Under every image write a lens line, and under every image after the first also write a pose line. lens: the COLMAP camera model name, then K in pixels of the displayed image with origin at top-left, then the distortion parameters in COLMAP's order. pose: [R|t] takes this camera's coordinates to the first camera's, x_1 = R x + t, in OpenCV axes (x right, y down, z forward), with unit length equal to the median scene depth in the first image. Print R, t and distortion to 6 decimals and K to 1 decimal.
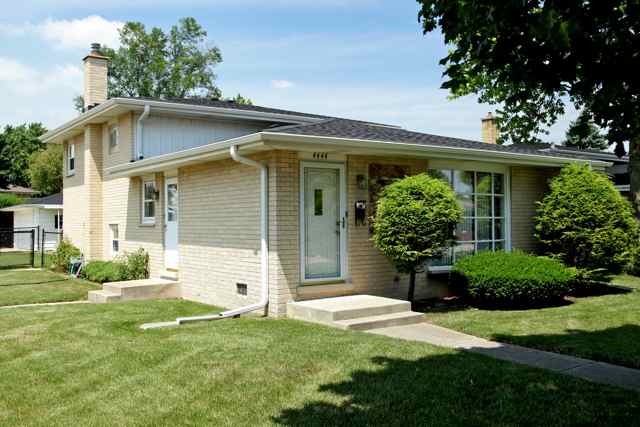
lens RADIAL K [[627.6, 0, 319.1], [0, 627.6, 216.7], [0, 0, 1]] dist [0.019200, 0.000000]
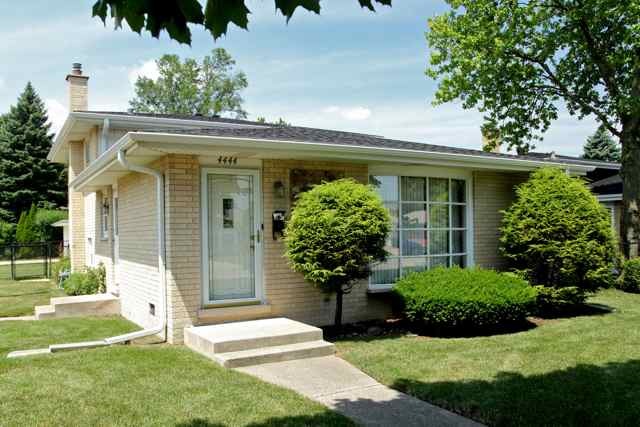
lens RADIAL K [[530.5, 0, 324.2], [0, 530.5, 246.4], [0, 0, 1]] dist [-0.038948, 0.002906]
pose [[0.993317, -0.003976, -0.115350, 0.191623], [0.007895, 0.999406, 0.033540, -0.000586], [0.115148, -0.034226, 0.992758, 0.241689]]
